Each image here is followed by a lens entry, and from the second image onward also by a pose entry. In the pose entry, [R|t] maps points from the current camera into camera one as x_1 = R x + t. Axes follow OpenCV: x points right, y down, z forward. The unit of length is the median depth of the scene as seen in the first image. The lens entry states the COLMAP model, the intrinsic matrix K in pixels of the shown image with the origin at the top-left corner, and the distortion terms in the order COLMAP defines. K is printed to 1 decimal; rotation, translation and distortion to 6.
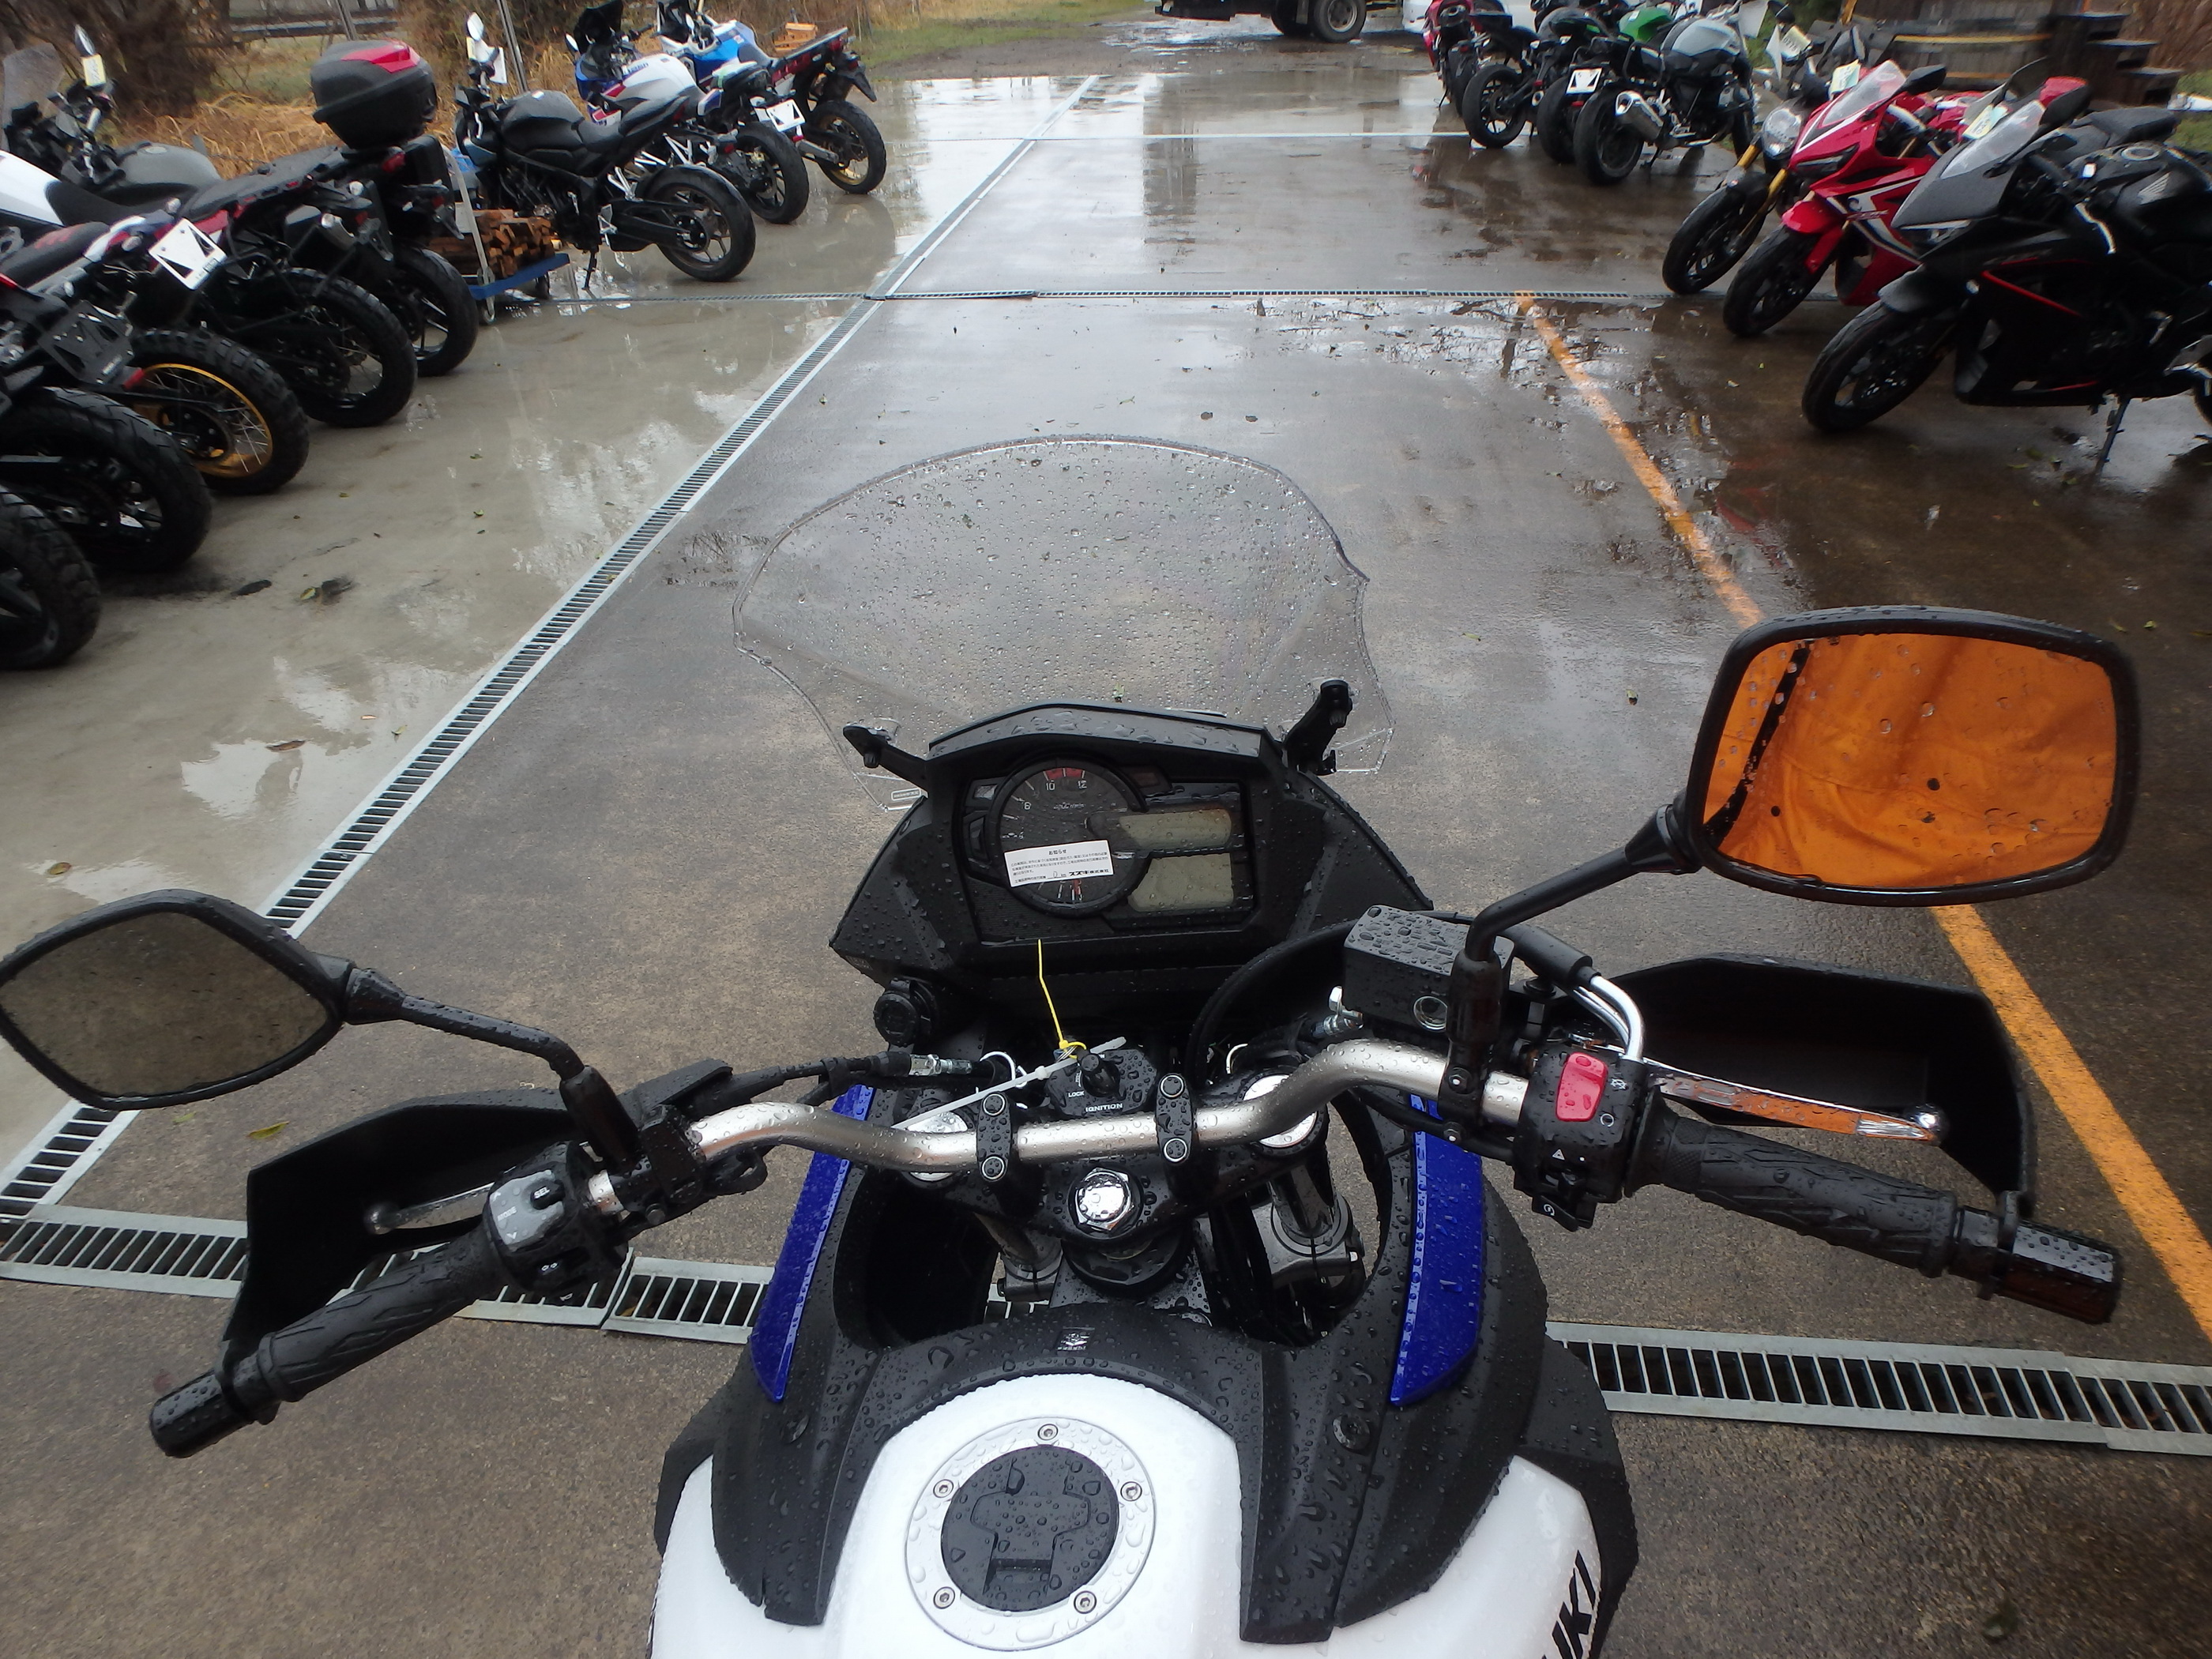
lens RADIAL K [[1411.3, 0, 1114.5], [0, 1411.3, 841.2], [0, 0, 1]] dist [-0.042388, 0.017422]
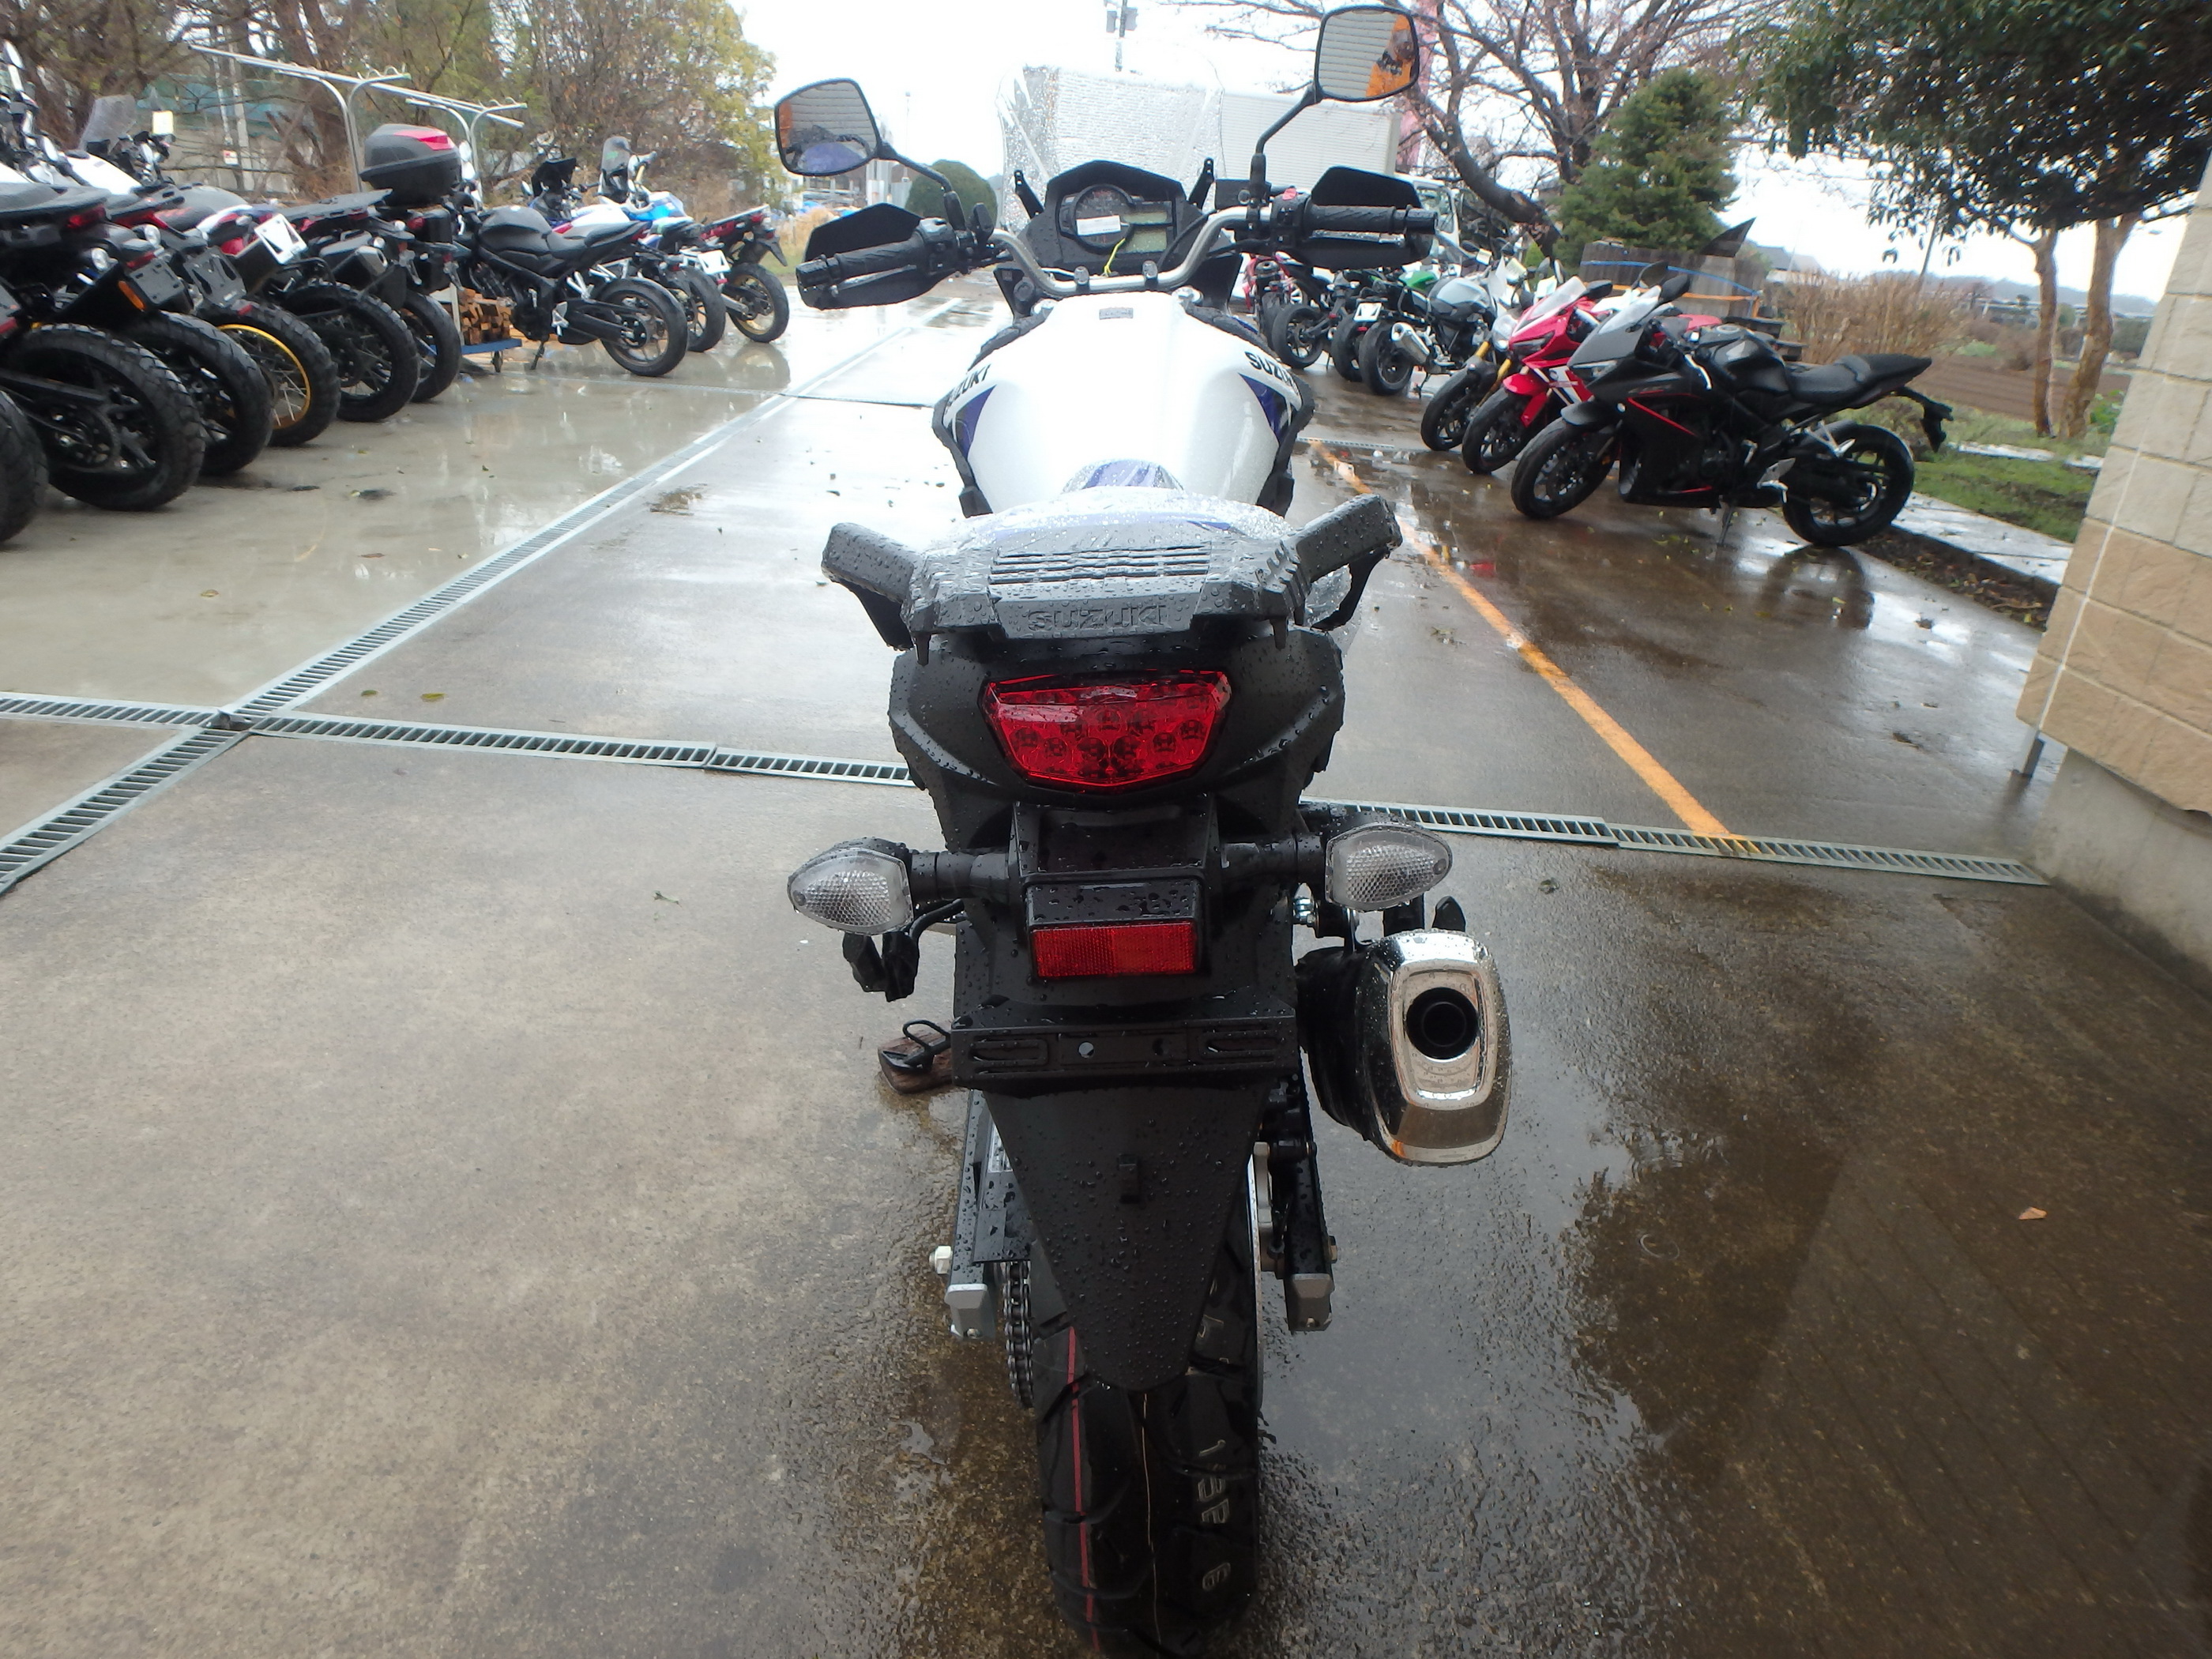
lens RADIAL K [[1386.6, 0, 1111.2], [0, 1386.6, 812.9], [0, 0, 1]] dist [-0.038001, 0.016105]
pose [[0.989687, 0.062765, 0.128766, -0.040991], [-0.039710, 0.983880, -0.174367, 0.233400], [-0.137635, 0.167456, 0.976225, -0.193622]]
